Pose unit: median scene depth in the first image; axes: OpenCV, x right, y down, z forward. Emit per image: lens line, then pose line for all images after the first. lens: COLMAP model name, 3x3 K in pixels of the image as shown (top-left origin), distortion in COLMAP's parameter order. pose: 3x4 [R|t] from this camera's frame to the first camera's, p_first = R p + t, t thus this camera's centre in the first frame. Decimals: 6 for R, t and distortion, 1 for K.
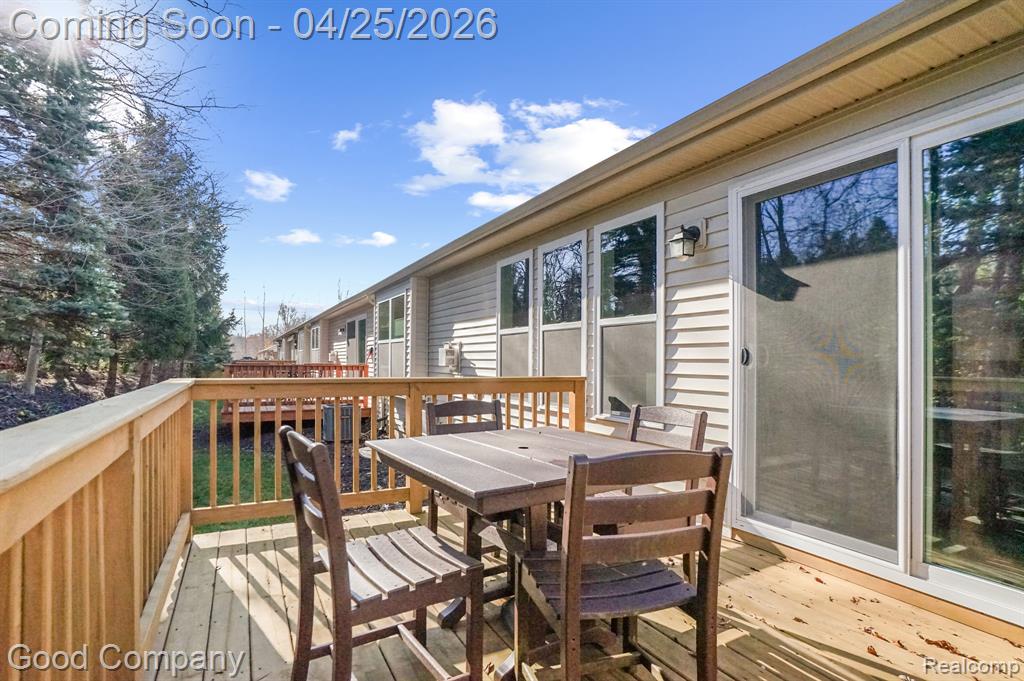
lens RADIAL K [[511.2, 0, 510.0], [0, 511.2, 346.3], [0, 0, 1]] dist [-0.001218, 0.000503]
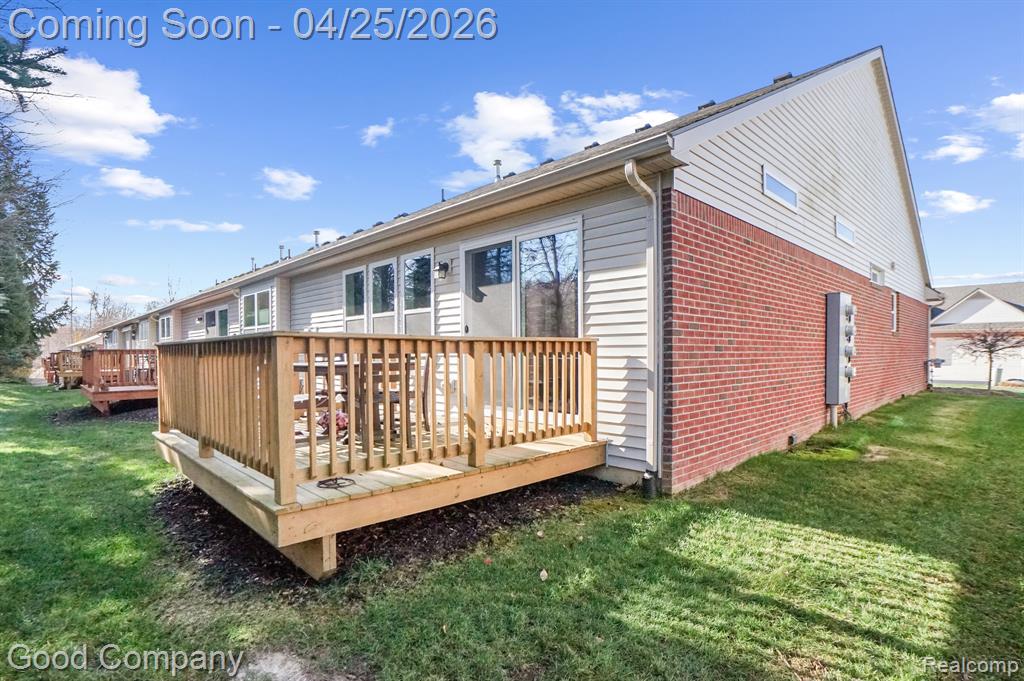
lens RADIAL K [[502.8, 0, 509.6], [0, 502.8, 342.5], [0, 0, 1]] dist [-0.000533, 0.000376]
pose [[0.962844, -0.011298, 0.269822, 0.049100], [0.008502, 0.999897, 0.011532, 0.031205], [-0.269925, -0.008809, 0.962841, -0.588891]]
